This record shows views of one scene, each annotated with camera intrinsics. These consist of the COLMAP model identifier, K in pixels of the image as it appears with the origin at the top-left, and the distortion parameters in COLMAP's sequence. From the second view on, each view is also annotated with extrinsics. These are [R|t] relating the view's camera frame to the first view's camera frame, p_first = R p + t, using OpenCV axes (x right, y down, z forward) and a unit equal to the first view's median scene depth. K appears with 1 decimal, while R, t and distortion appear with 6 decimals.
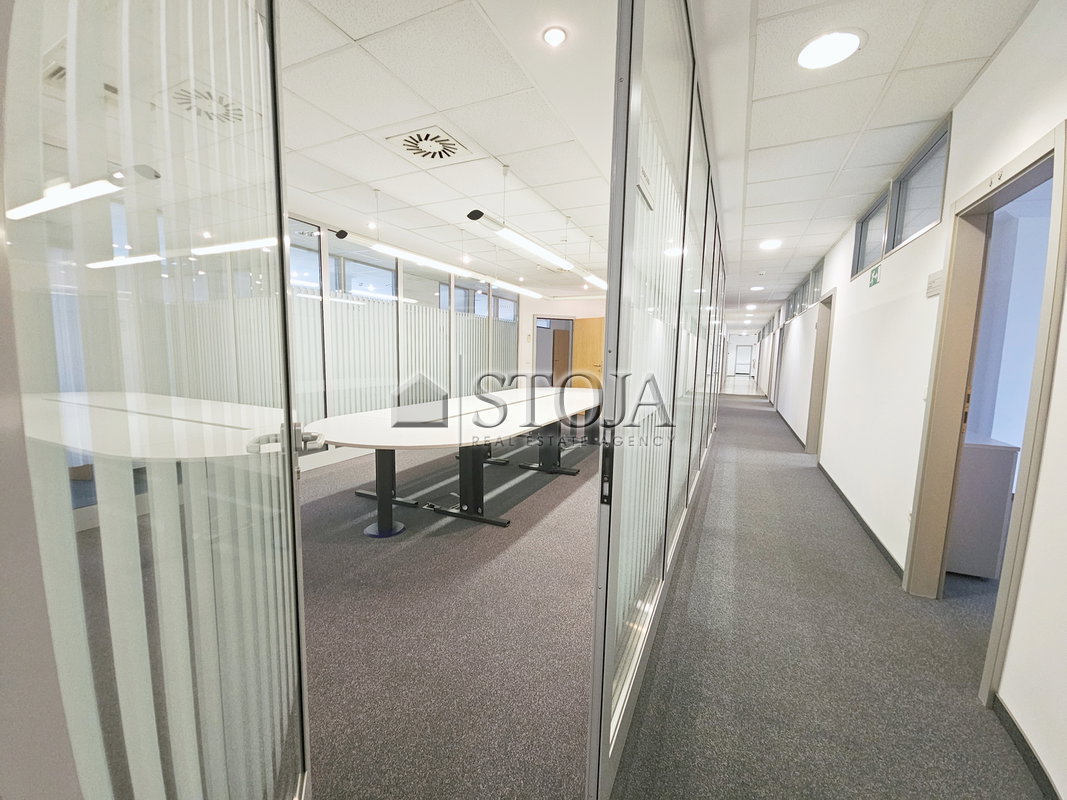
lens RADIAL K [[431.2, 0, 526.6], [0, 431.2, 417.7], [0, 0, 1]] dist [0.000216, 0.000007]
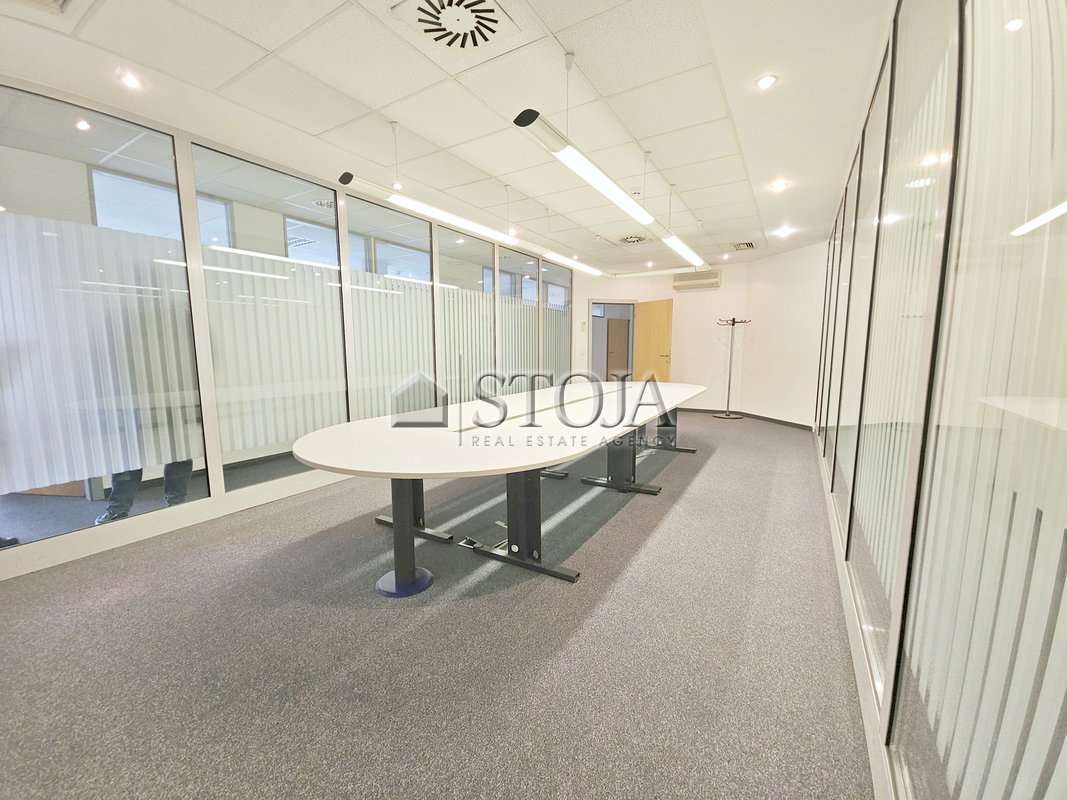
lens RADIAL K [[432.5, 0, 531.9], [0, 432.5, 404.8], [0, 0, 1]] dist [0.000714, -0.000385]
pose [[0.995296, -0.014270, -0.095824, -0.036113], [0.012243, 0.999689, -0.021707, -0.013690], [0.096104, 0.020431, 0.995162, 0.238882]]
